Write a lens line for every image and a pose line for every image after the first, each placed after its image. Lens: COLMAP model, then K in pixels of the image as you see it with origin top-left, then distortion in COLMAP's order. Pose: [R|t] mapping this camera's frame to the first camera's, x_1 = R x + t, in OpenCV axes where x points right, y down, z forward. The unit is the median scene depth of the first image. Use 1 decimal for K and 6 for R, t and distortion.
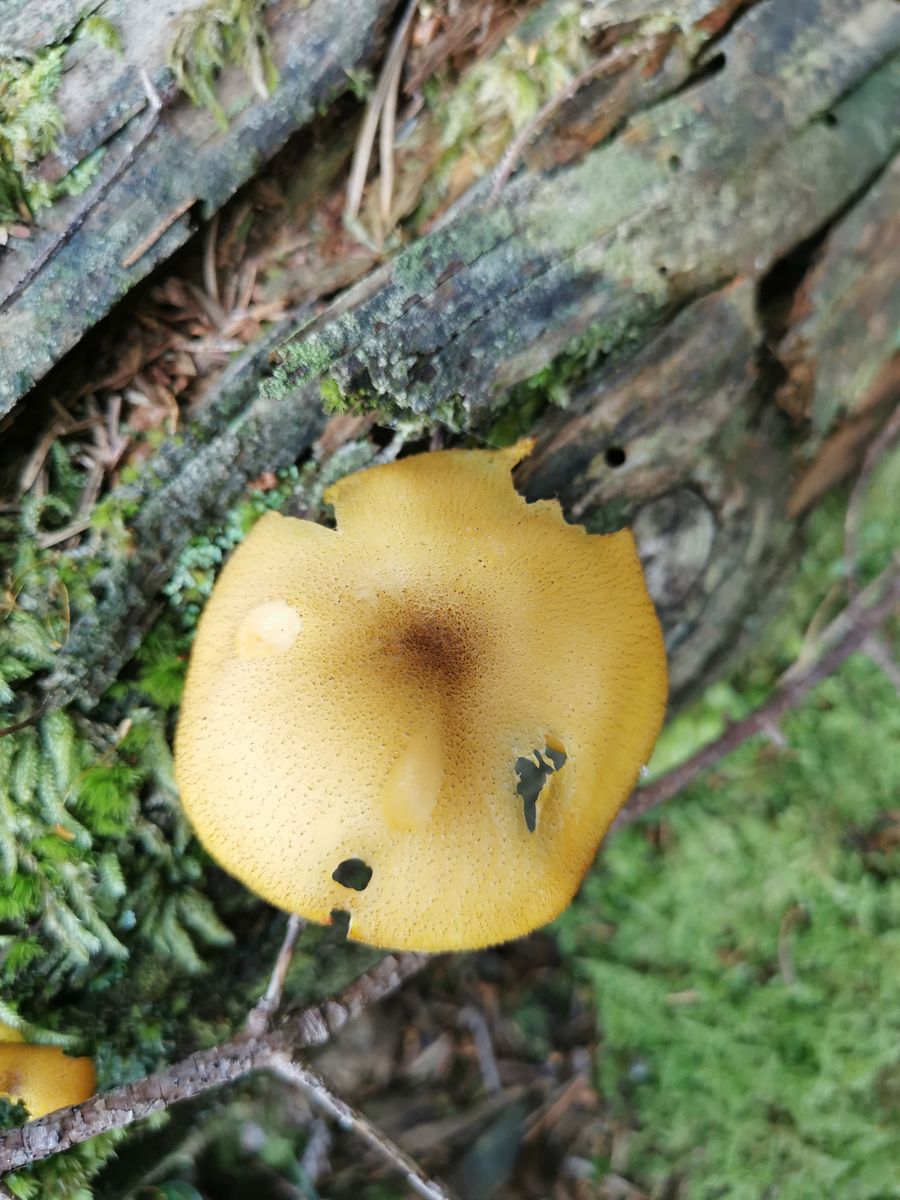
lens RADIAL K [[994.8, 0, 450.0], [0, 994.8, 600.0], [0, 0, 1]] dist [-0.012985, -0.007664]
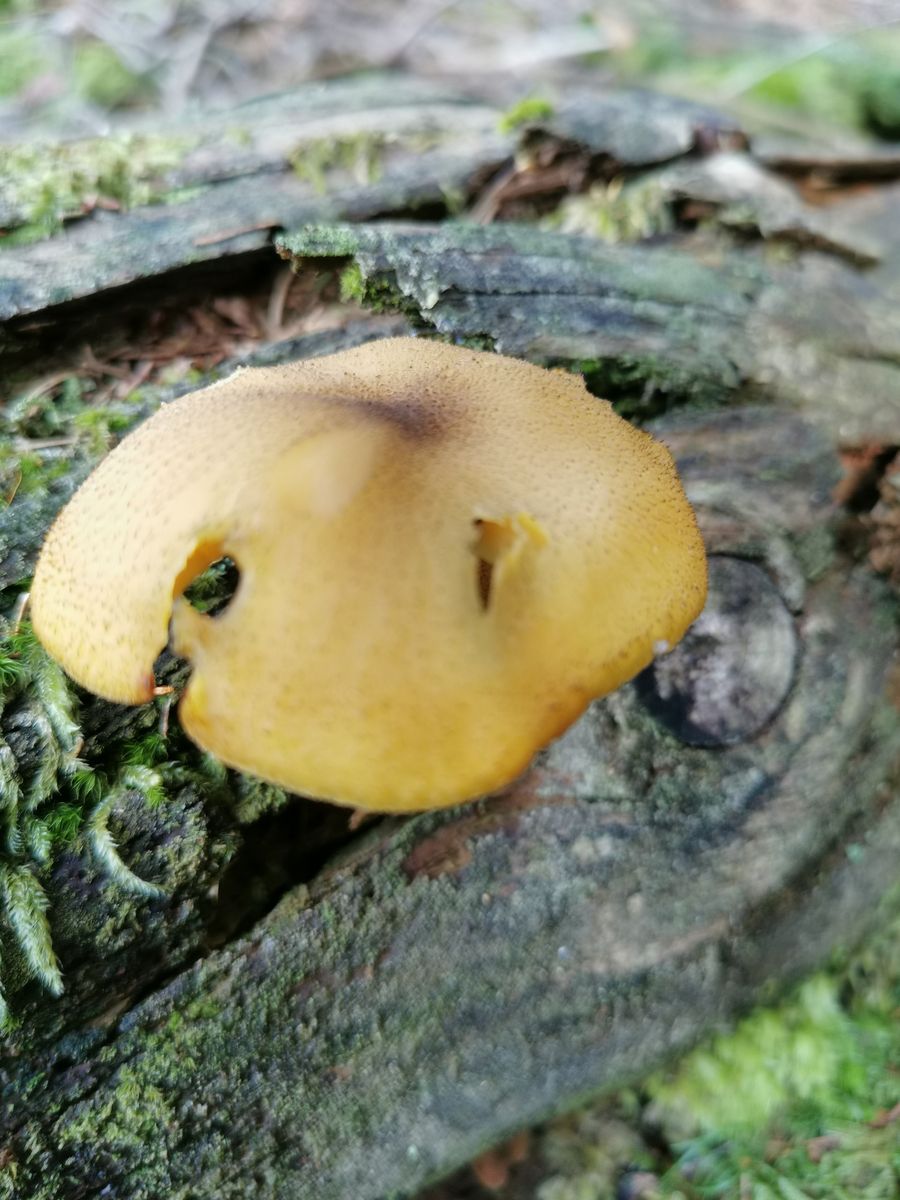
lens RADIAL K [[1021.3, 0, 450.0], [0, 1021.3, 600.0], [0, 0, 1]] dist [-0.020582, -0.017092]
pose [[0.983489, 0.107637, -0.145479, 0.129974], [-0.168375, 0.838897, -0.517592, 0.477103], [0.066330, 0.533541, 0.843169, 0.315099]]
